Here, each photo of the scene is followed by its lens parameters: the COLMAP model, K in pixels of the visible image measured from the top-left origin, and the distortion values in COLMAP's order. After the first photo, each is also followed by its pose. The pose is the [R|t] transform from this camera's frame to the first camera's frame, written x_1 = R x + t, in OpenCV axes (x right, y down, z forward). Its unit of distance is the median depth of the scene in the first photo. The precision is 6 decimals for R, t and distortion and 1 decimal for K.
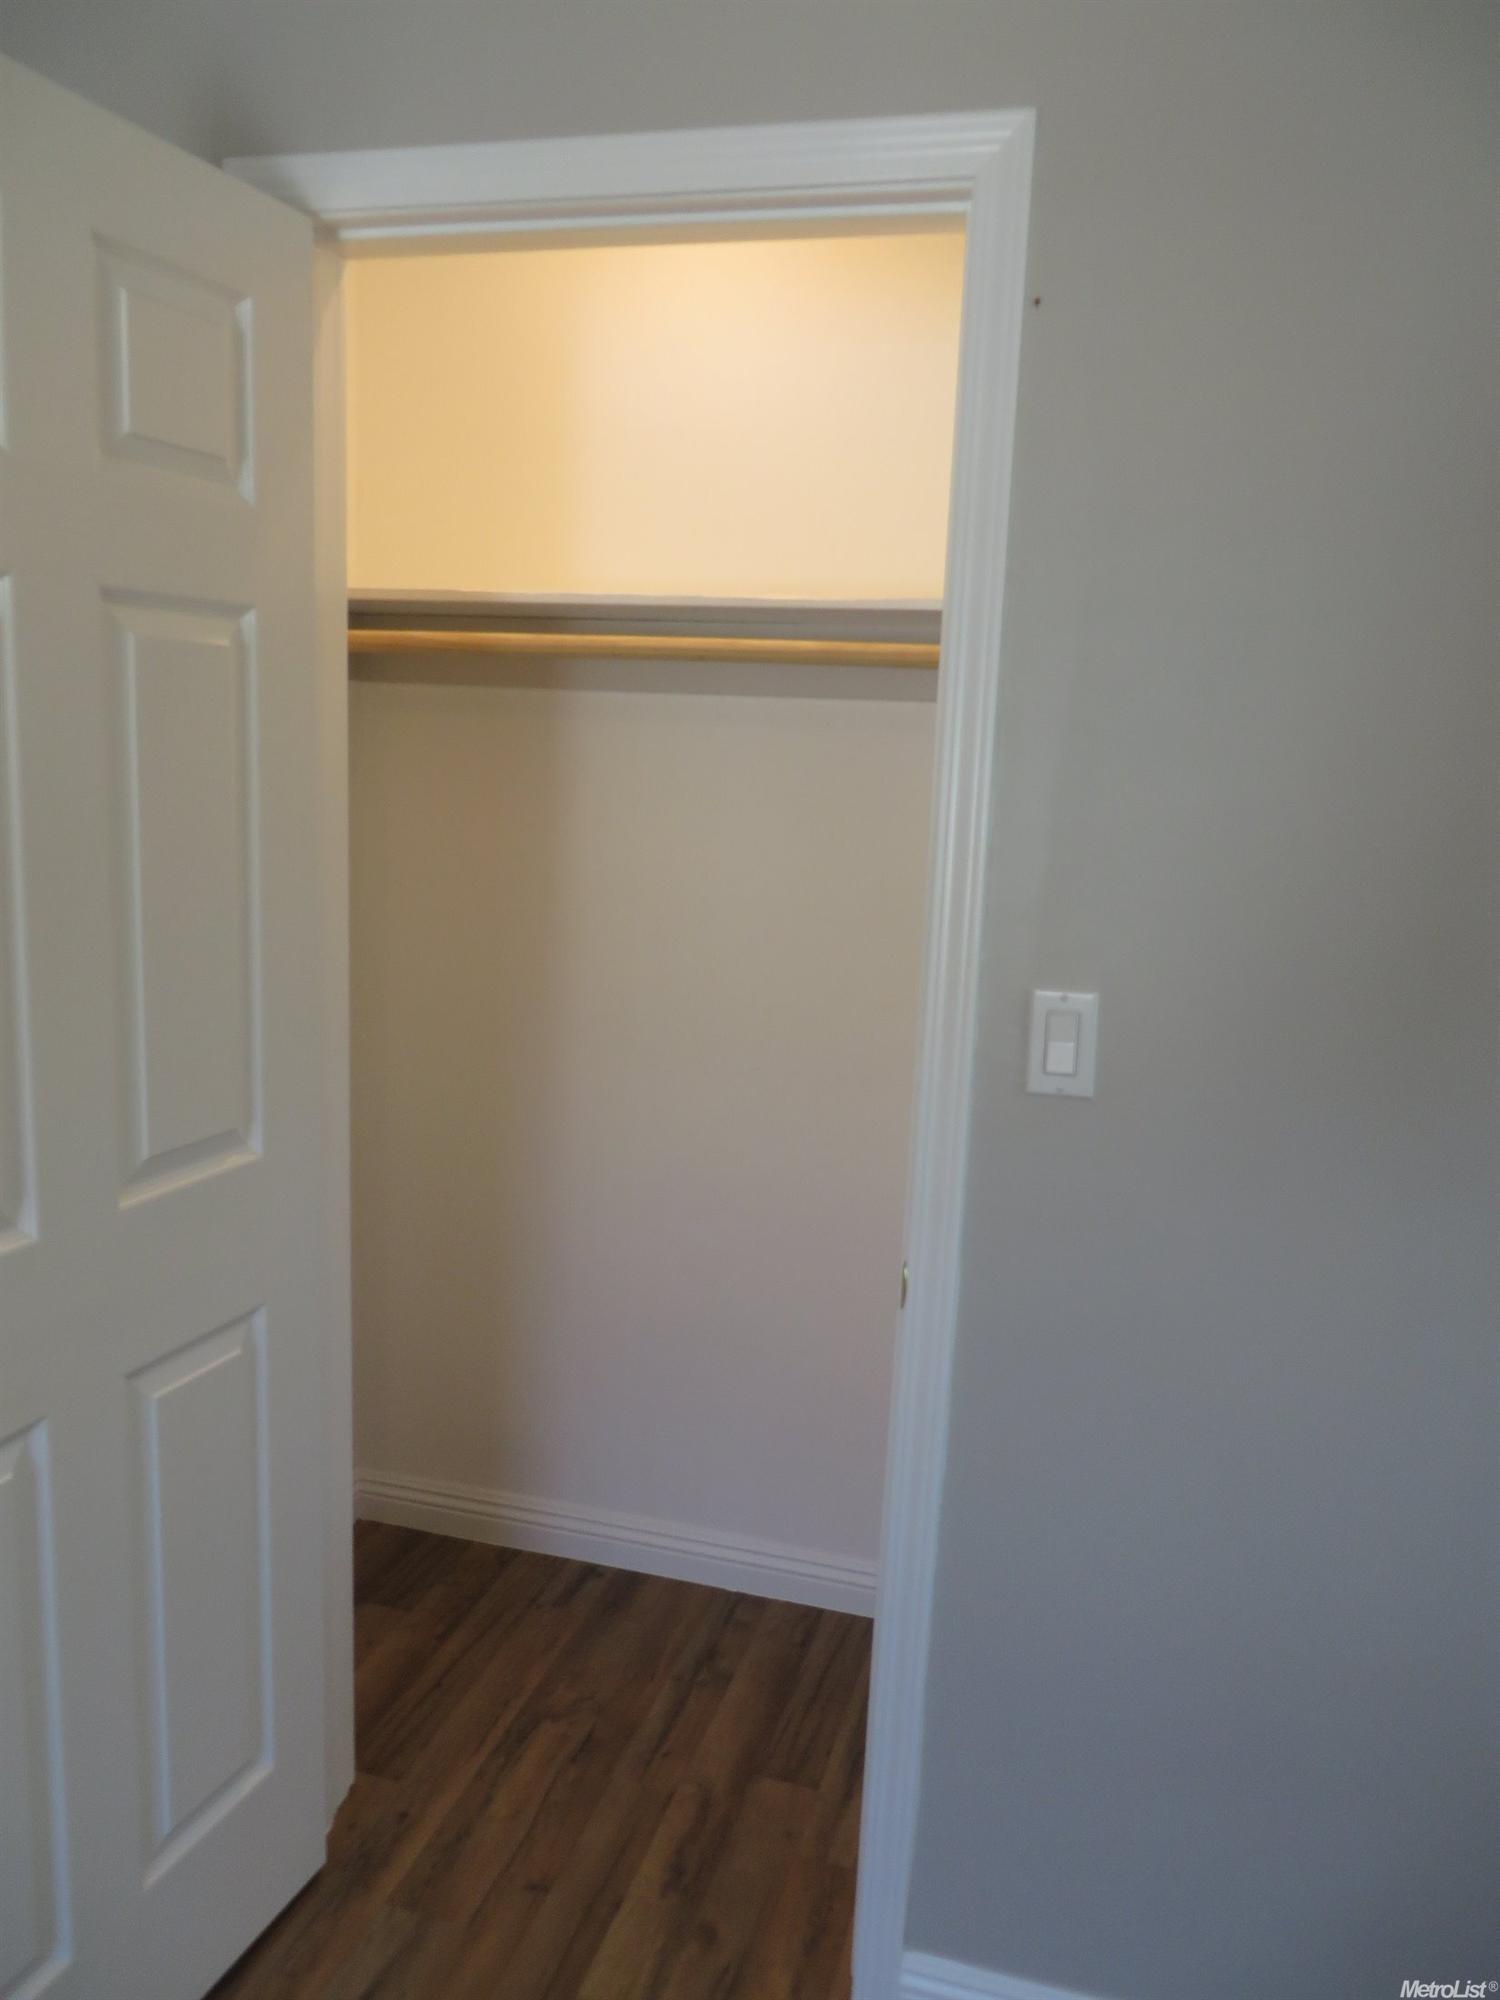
lens RADIAL K [[1538.2, 0, 750.0], [0, 1538.2, 1000.0], [0, 0, 1]] dist [0.001805, 0.001894]
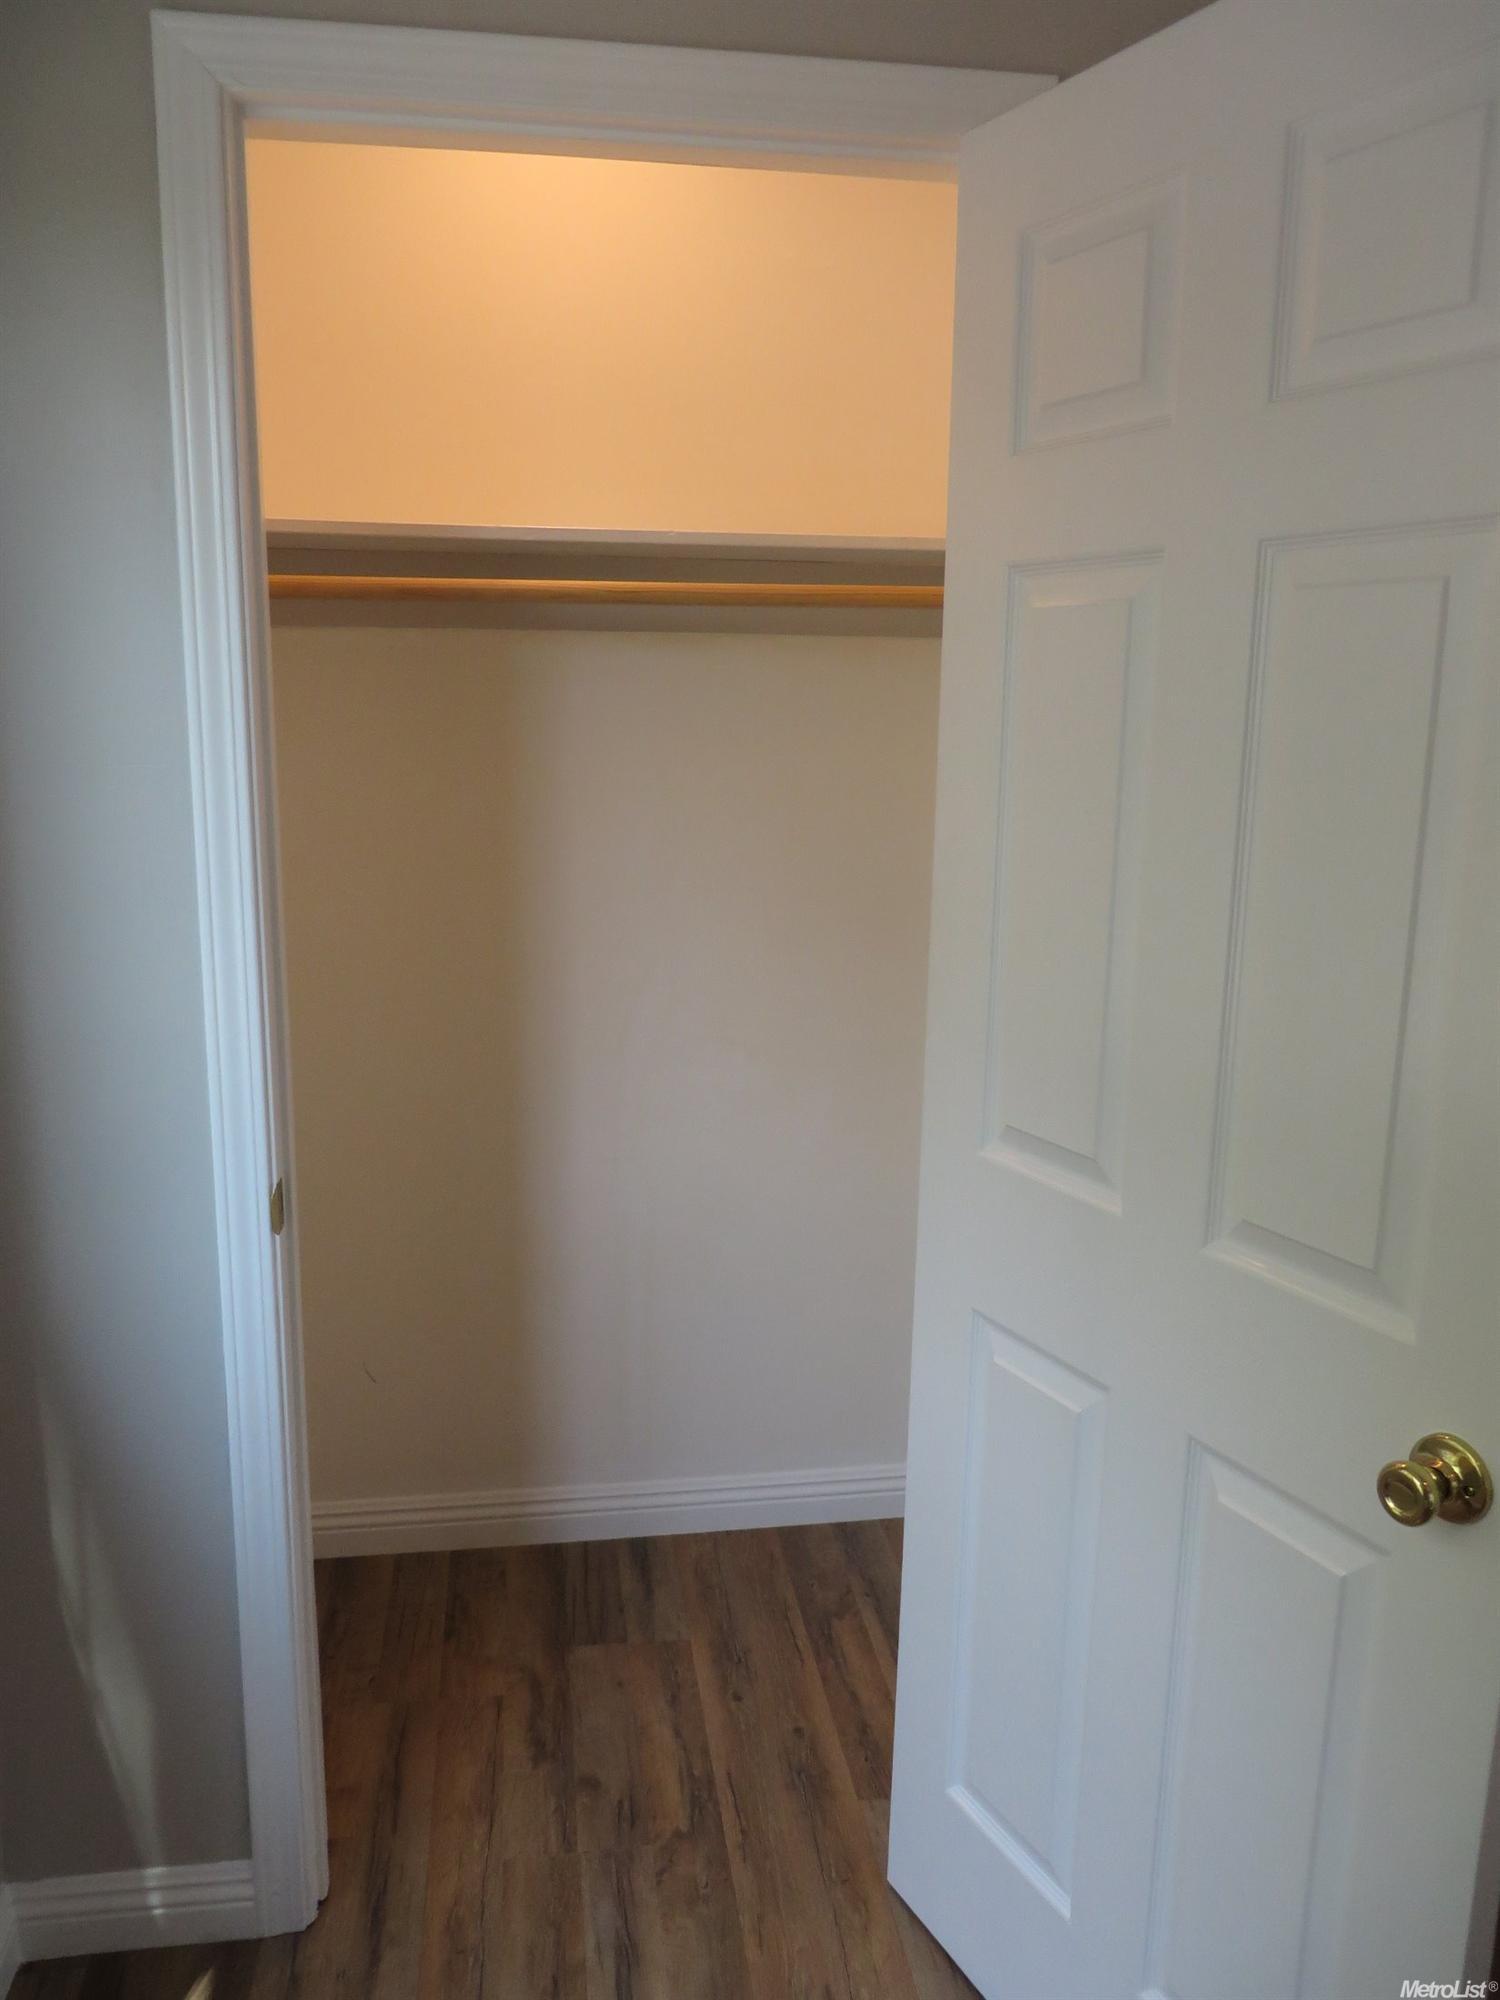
lens RADIAL K [[1513.3, 0, 752.6], [0, 1513.3, 1005.7], [0, 0, 1]] dist [-0.009470, 0.004798]
pose [[0.909353, -0.115735, 0.399603, -0.392332], [0.093280, 0.992791, 0.075264, -0.035277], [-0.405433, -0.031167, 0.913593, 0.106270]]
